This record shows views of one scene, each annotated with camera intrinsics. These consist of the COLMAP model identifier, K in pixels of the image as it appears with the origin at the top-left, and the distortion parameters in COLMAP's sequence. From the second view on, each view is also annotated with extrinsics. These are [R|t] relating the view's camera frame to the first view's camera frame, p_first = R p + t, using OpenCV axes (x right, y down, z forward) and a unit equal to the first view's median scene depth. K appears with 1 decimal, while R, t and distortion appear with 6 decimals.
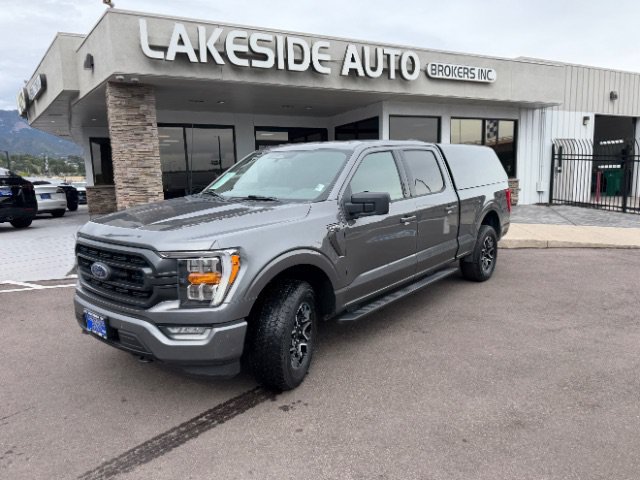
lens RADIAL K [[450.7, 0, 319.4], [0, 450.7, 243.1], [0, 0, 1]] dist [0.030117, -0.037559]
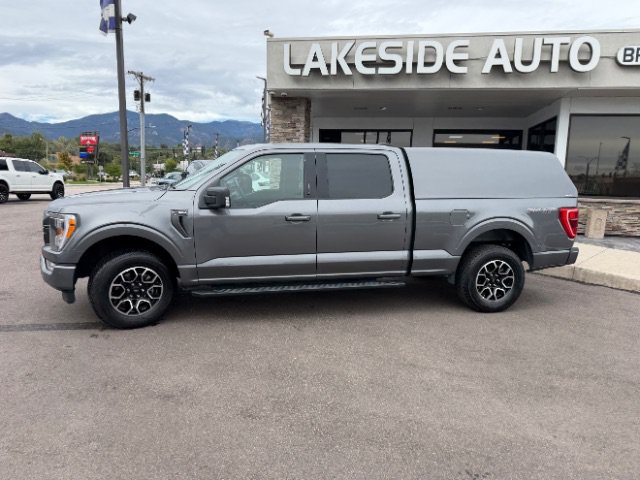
lens RADIAL K [[450.7, 0, 317.3], [0, 450.7, 239.0], [0, 0, 1]] dist [0.030117, -0.037559]
pose [[0.789040, 0.132386, -0.599908, 0.422991], [-0.142709, 0.989291, 0.030613, -0.022134], [0.597537, 0.061458, 0.799483, 0.096868]]
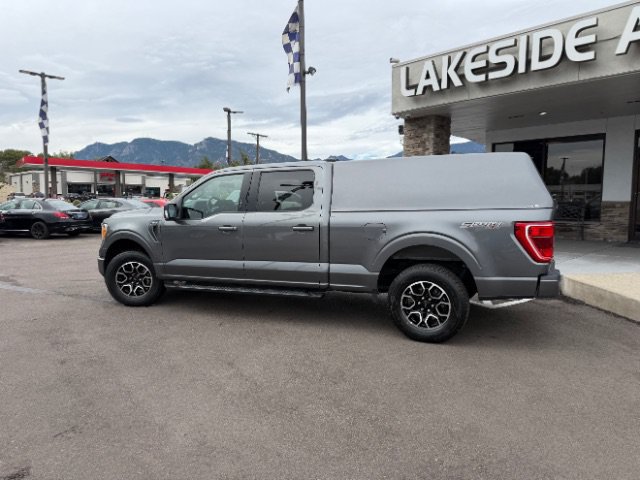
lens RADIAL K [[450.7, 0, 321.2], [0, 450.7, 236.2], [0, 0, 1]] dist [0.030117, -0.037559]
pose [[0.271360, 0.105096, -0.956723, 0.702546], [-0.152766, 0.986123, 0.064996, -0.074577], [0.950277, 0.128518, 0.283649, 0.439997]]
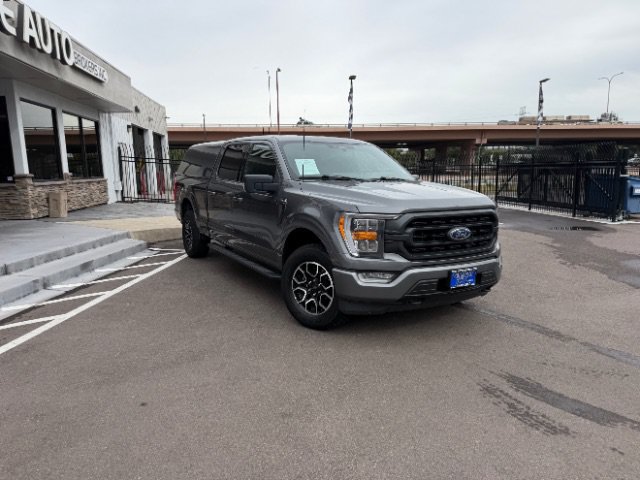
lens RADIAL K [[450.7, 0, 315.7], [0, 450.7, 238.5], [0, 0, 1]] dist [0.030117, -0.037559]
pose [[0.339503, -0.121460, 0.932730, -0.607810], [0.143746, 0.986679, 0.076164, -0.025826], [-0.929556, 0.108219, 0.352440, 0.324995]]
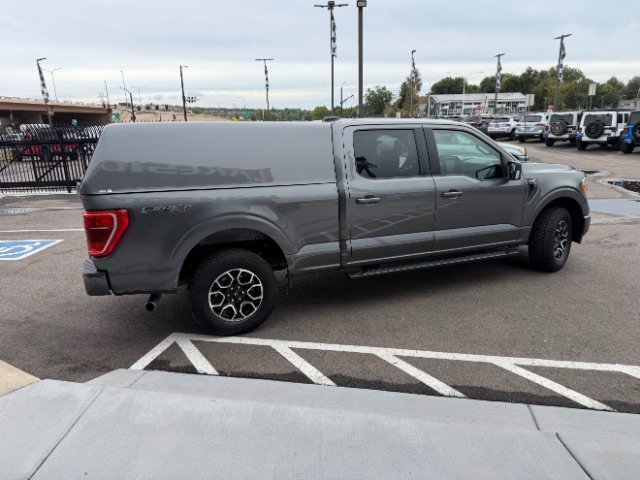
lens RADIAL K [[450.7, 0, 318.3], [0, 450.7, 247.2], [0, 0, 1]] dist [0.030117, -0.037559]
pose [[-0.887191, -0.072316, 0.455700, -0.180666], [0.119671, 0.917780, 0.378628, -0.207981], [-0.445613, 0.390450, -0.805592, 1.144696]]
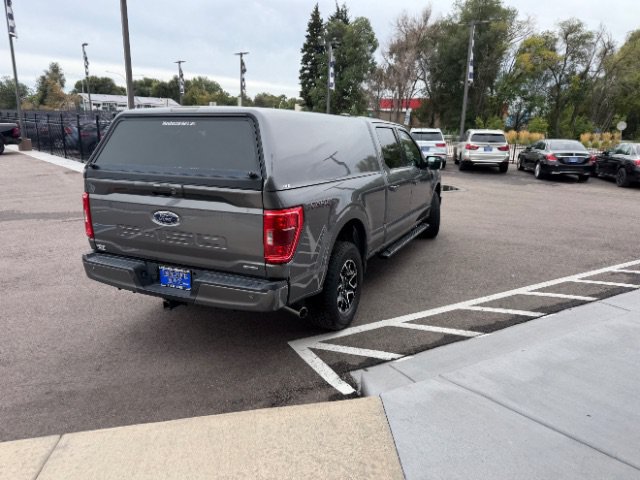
lens RADIAL K [[450.7, 0, 319.6], [0, 450.7, 240.4], [0, 0, 1]] dist [0.030117, -0.037559]
pose [[-0.969825, 0.064894, -0.235007, 0.222656], [-0.033164, 0.919850, 0.390866, -0.220556], [0.241536, 0.386865, -0.889941, 1.213367]]
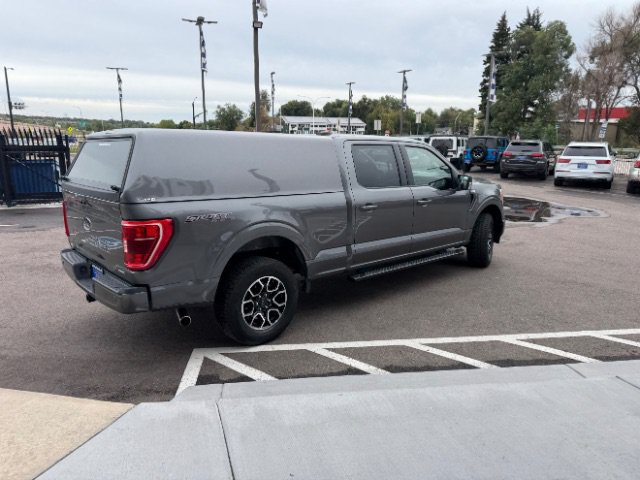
lens RADIAL K [[450.7, 0, 318.1], [0, 450.7, 240.3], [0, 0, 1]] dist [0.030117, -0.037559]
pose [[-0.988002, -0.015295, 0.153683, -0.027573], [0.041204, 0.932911, 0.357742, -0.220773], [-0.148844, 0.359783, -0.921087, 1.221926]]
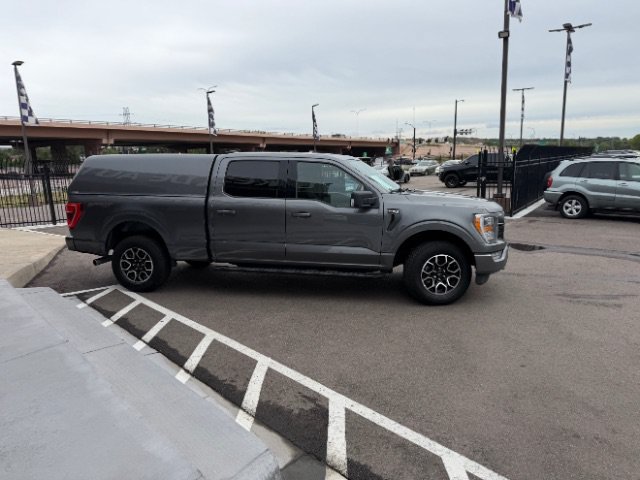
lens RADIAL K [[450.7, 0, 317.8], [0, 450.7, 247.9], [0, 0, 1]] dist [0.030117, -0.037559]
pose [[-0.462099, -0.130519, 0.877171, -0.638440], [0.166337, 0.958800, 0.230293, -0.142219], [-0.871089, 0.252324, -0.421351, 0.881391]]
